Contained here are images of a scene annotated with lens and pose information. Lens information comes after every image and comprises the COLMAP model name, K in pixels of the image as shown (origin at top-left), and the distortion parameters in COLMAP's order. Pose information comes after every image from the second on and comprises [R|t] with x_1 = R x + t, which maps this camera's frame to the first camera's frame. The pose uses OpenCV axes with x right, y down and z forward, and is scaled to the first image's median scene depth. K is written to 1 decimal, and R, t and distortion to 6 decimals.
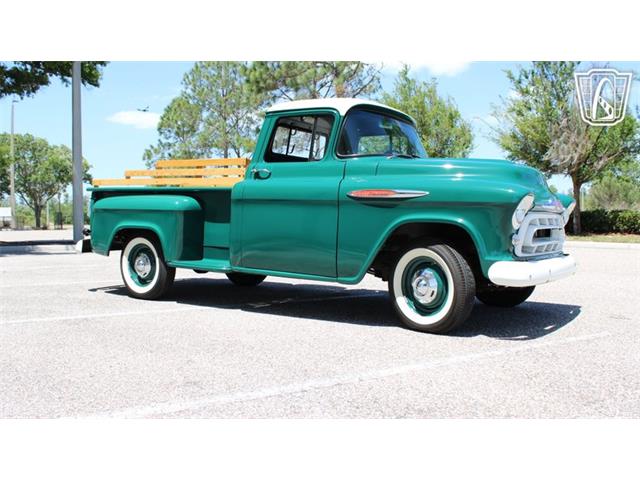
lens RADIAL K [[610.2, 0, 320.0], [0, 610.2, 240.0], [0, 0, 1]] dist [-0.101271, 0.003850]
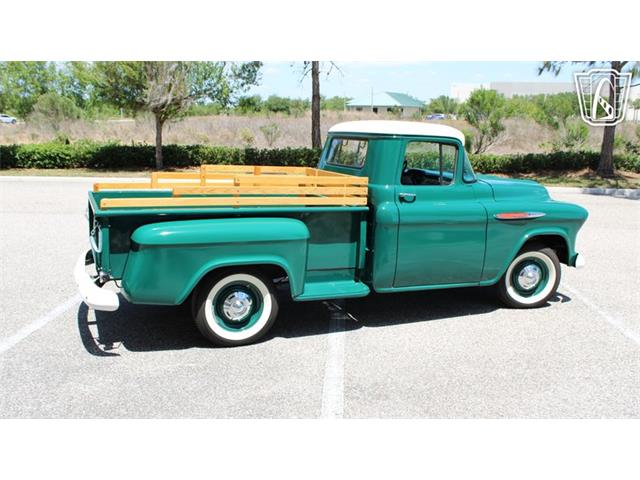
lens RADIAL K [[610.2, 0, 320.0], [0, 610.2, 240.0], [0, 0, 1]] dist [-0.101271, 0.003850]
pose [[0.548109, -0.152235, 0.822436, -0.940305], [0.013728, 0.984801, 0.173141, -0.197011], [-0.836294, -0.083610, 0.541868, 0.492384]]
